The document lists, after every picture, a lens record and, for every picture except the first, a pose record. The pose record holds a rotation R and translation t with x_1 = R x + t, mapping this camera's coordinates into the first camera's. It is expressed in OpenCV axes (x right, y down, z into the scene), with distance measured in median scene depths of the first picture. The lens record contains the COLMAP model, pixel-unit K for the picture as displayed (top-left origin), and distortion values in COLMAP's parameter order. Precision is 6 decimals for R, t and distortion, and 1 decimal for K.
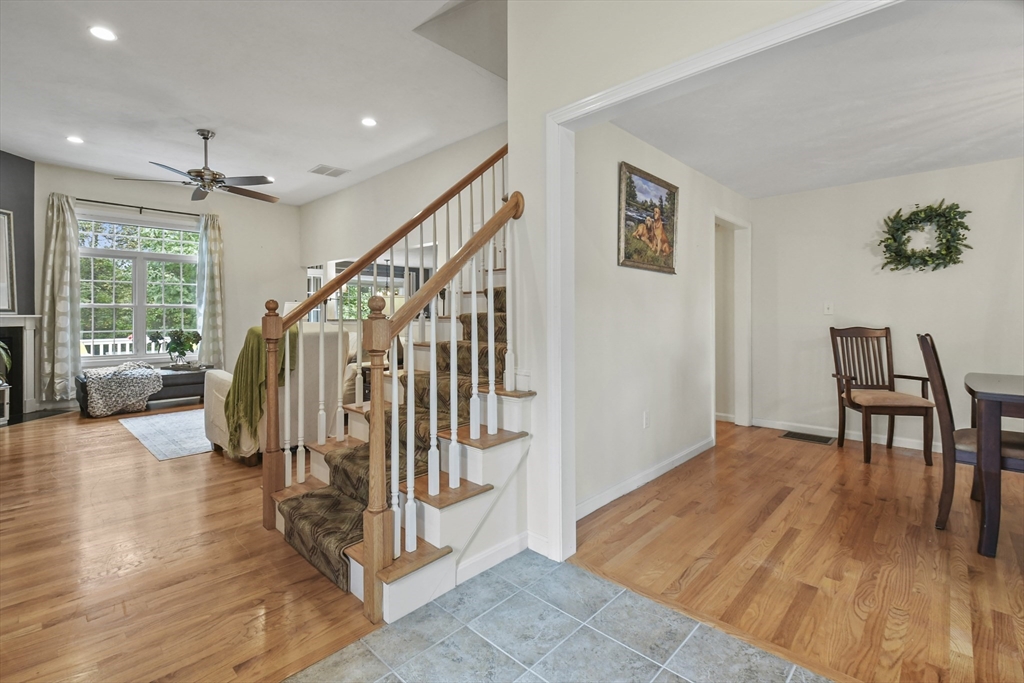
lens RADIAL K [[467.1, 0, 511.4], [0, 467.1, 317.8], [0, 0, 1]] dist [-0.014415, -0.000016]
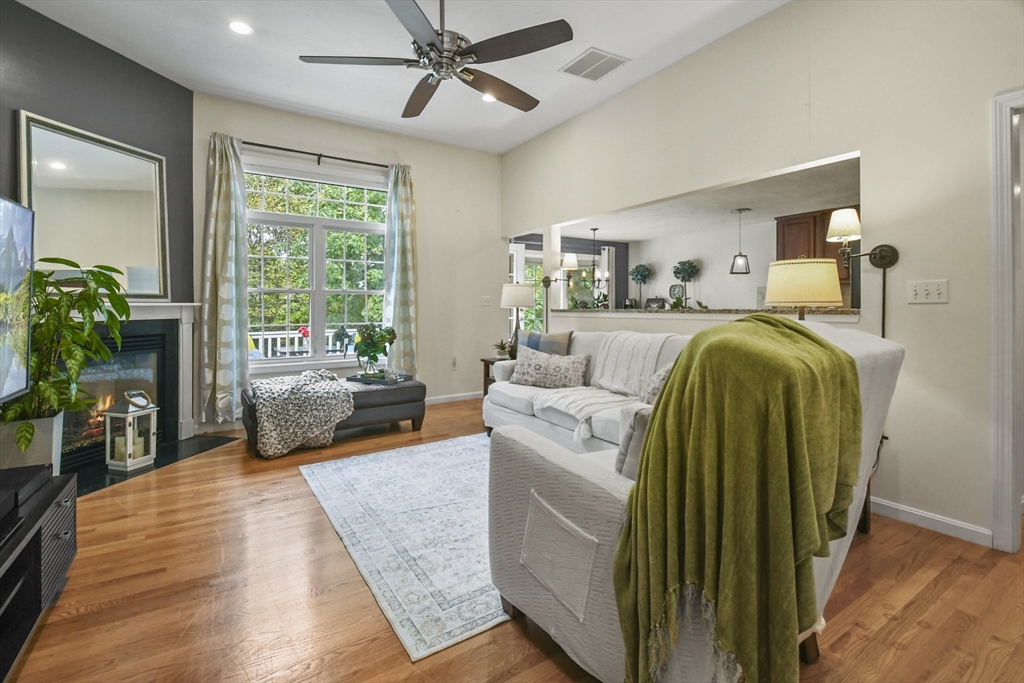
lens RADIAL K [[465.5, 0, 512.6], [0, 465.5, 306.4], [0, 0, 1]] dist [0.002076, -0.000613]
pose [[0.972341, -0.000616, -0.233564, -0.373215], [-0.000011, 0.999996, -0.002683, 0.001323], [0.233564, 0.002611, 0.972338, 0.400275]]
